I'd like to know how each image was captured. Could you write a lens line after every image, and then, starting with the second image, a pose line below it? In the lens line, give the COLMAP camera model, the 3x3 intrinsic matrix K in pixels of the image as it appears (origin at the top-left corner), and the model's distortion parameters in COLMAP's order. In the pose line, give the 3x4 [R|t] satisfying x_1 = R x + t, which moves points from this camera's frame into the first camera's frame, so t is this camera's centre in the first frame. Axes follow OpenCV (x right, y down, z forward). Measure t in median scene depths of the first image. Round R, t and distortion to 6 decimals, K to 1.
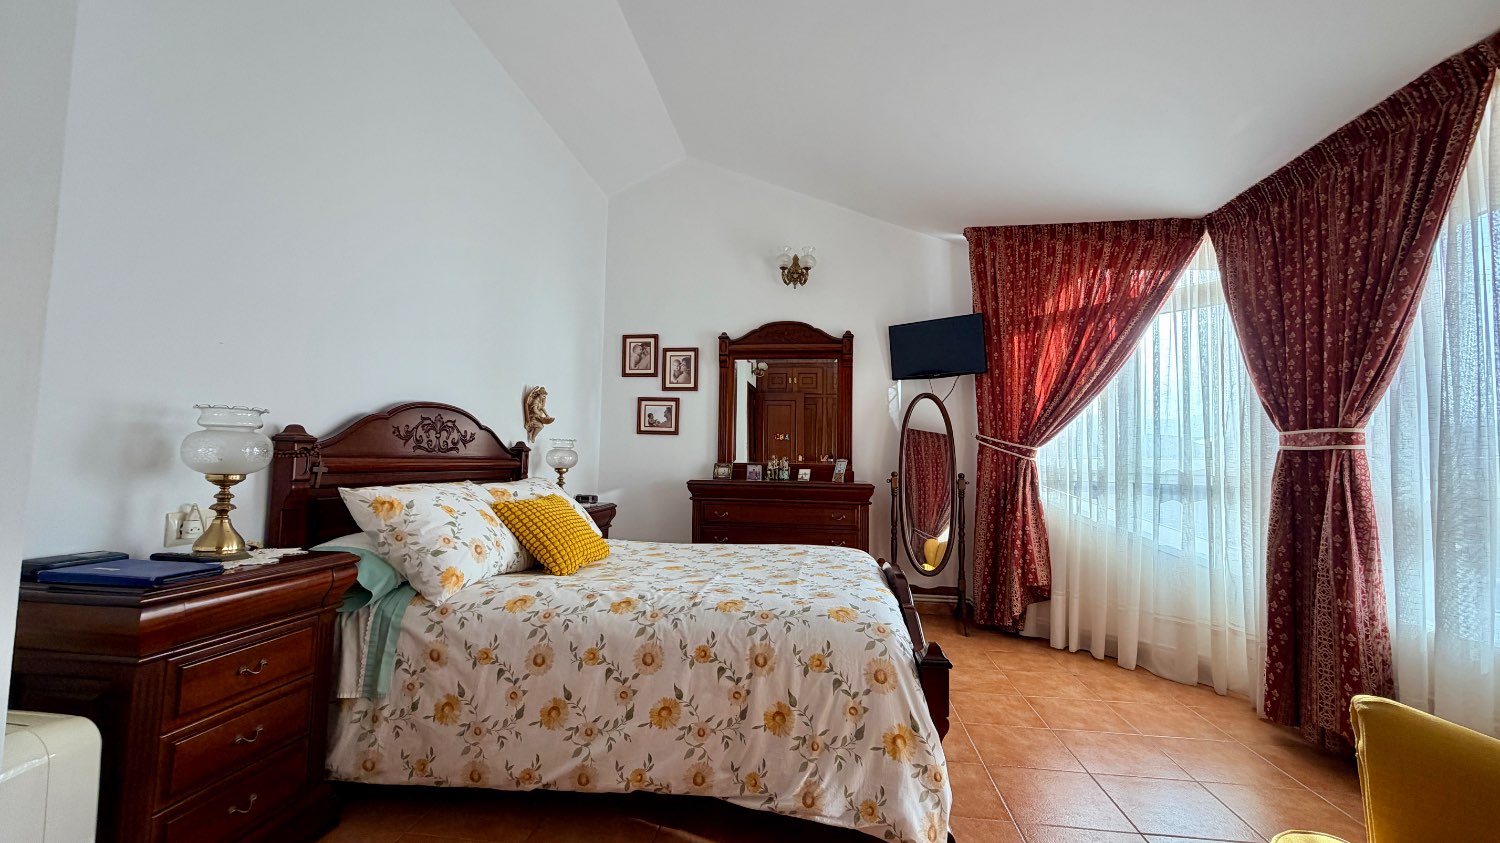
lens RADIAL K [[596.9, 0, 745.6], [0, 596.9, 426.6], [0, 0, 1]] dist [0.002294, -0.000406]
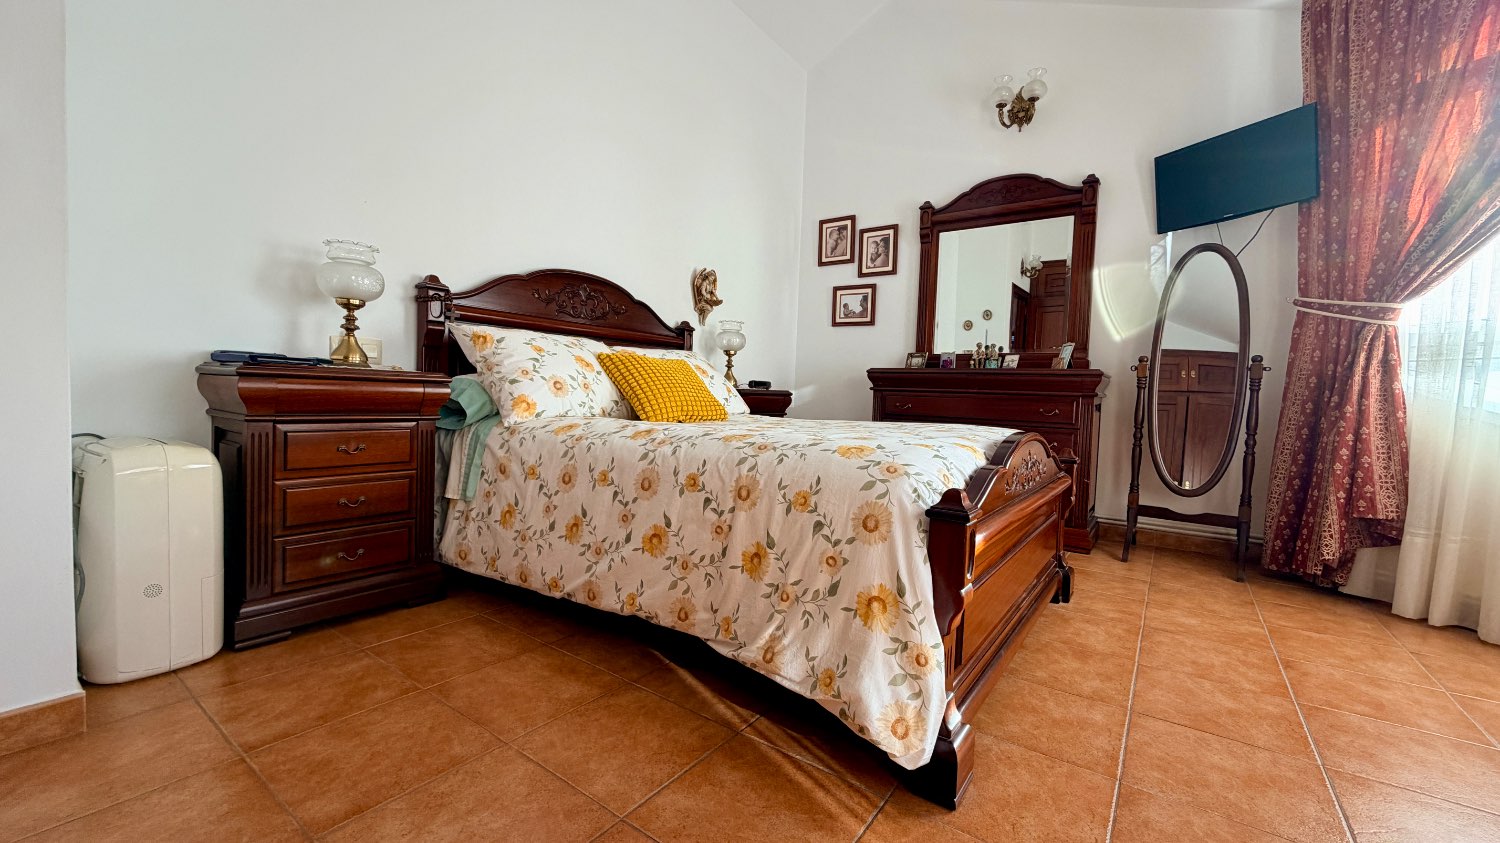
lens RADIAL K [[596.9, 0, 746.4], [0, 596.9, 425.0], [0, 0, 1]] dist [0.002294, -0.000406]
pose [[0.879849, 0.037322, -0.473786, 0.202476], [0.008555, 0.995507, 0.094306, 0.103400], [0.475177, -0.087028, 0.875576, 0.130570]]
